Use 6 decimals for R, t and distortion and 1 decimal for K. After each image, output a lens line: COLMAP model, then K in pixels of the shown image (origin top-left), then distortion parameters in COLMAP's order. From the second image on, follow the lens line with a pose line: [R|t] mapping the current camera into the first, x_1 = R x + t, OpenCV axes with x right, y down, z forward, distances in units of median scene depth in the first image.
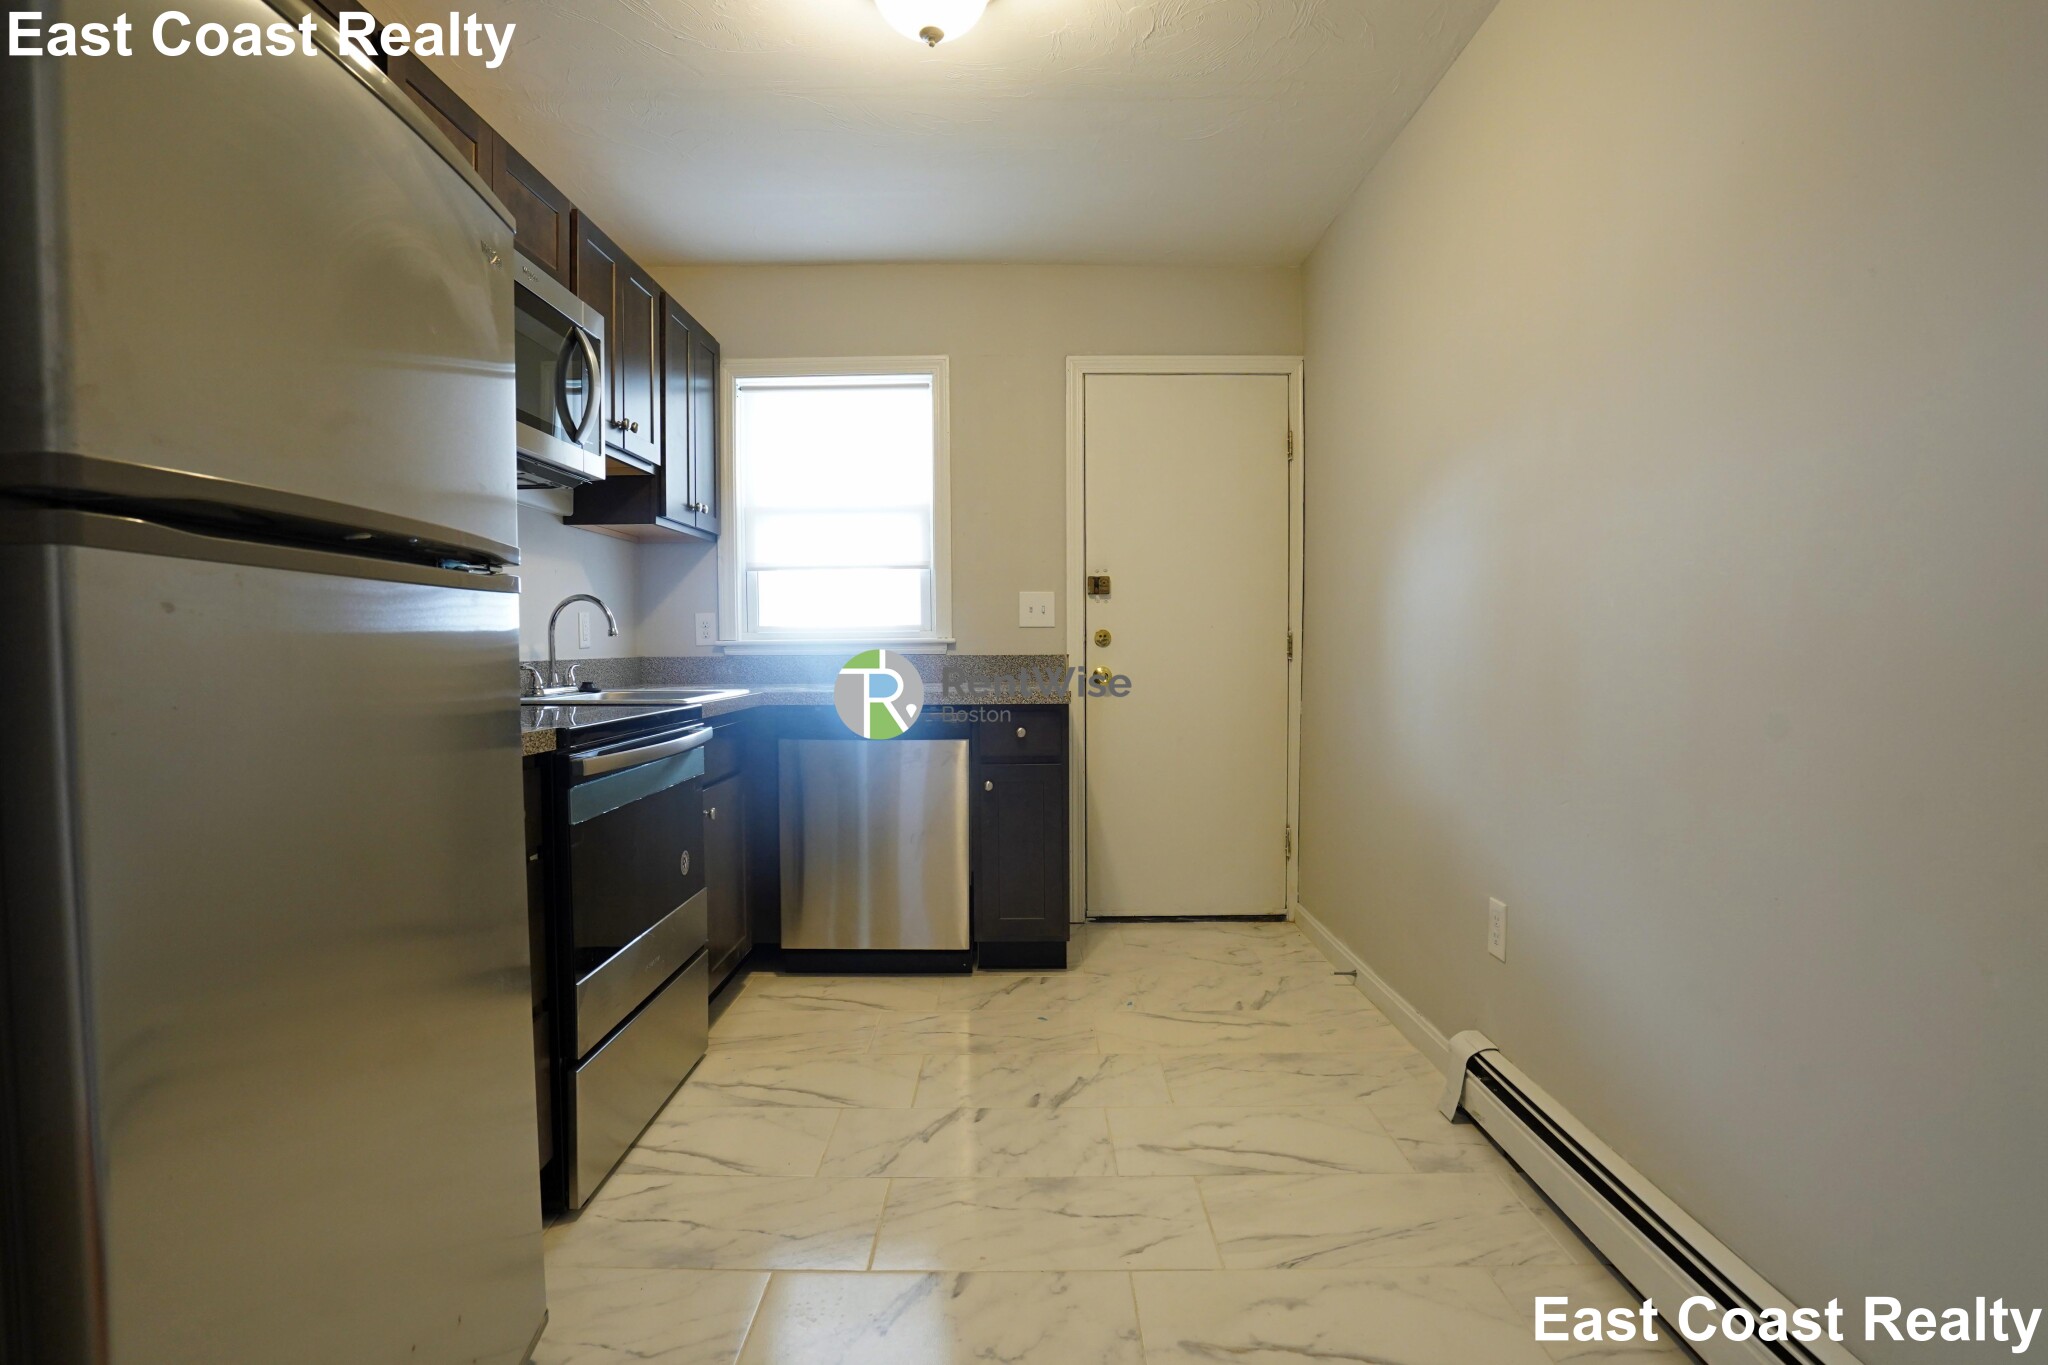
lens RADIAL K [[919.8, 0, 1024.3], [0, 919.8, 702.7], [0, 0, 1]] dist [-0.061597, 0.024821]
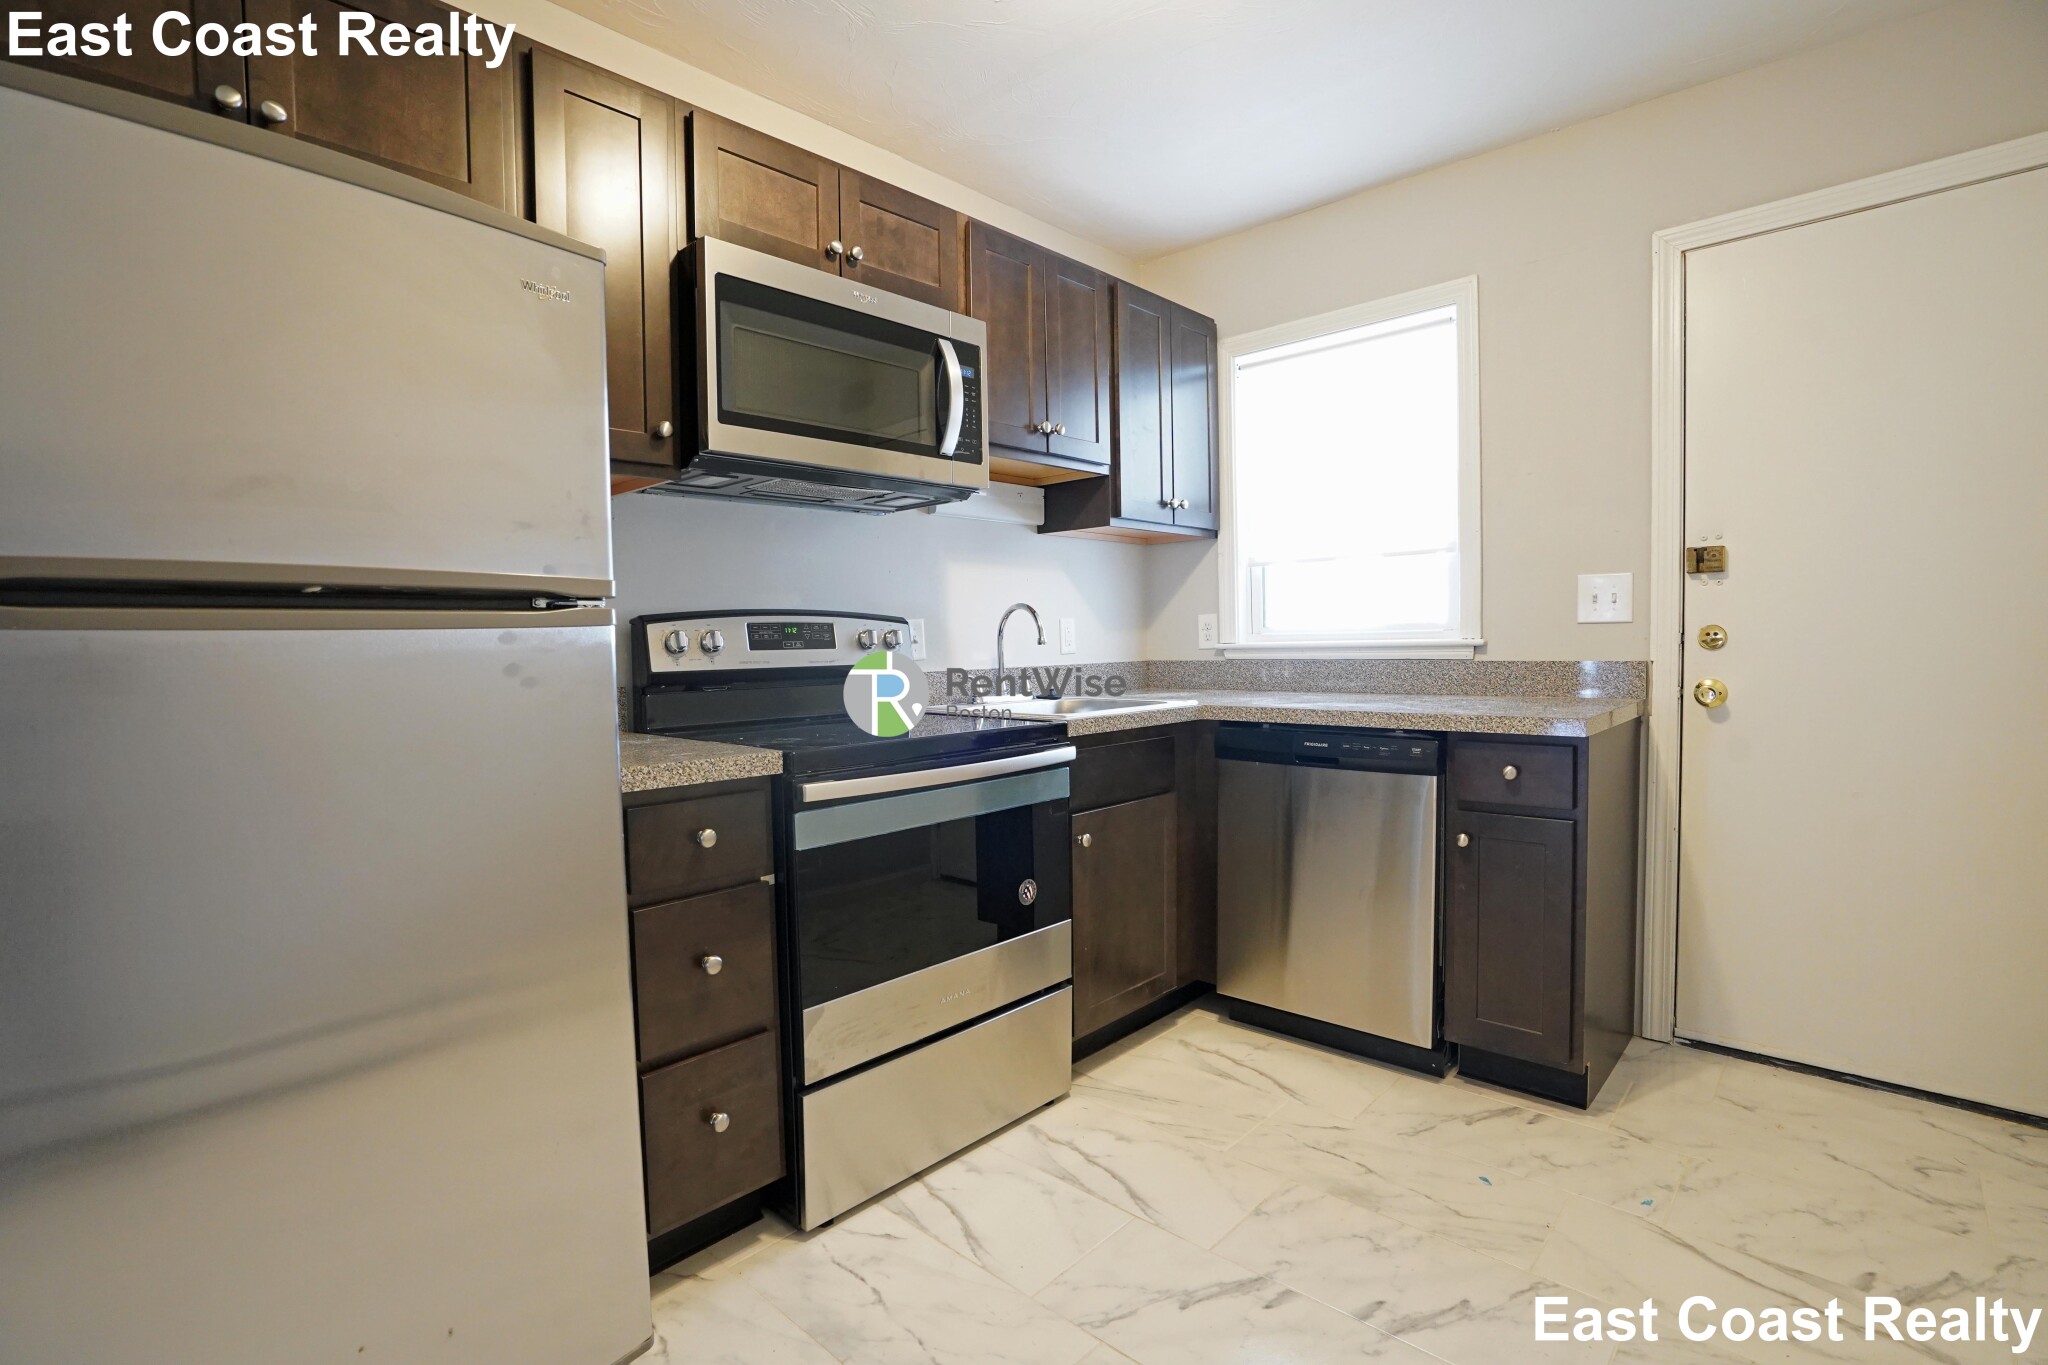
lens RADIAL K [[919.8, 0, 1024.3], [0, 919.8, 702.7], [0, 0, 1]] dist [-0.061597, 0.024821]
pose [[0.755560, 0.032540, -0.654271, 0.165170], [-0.026418, 0.999467, 0.019201, -0.025297], [0.654547, 0.002777, 0.756016, 0.203086]]
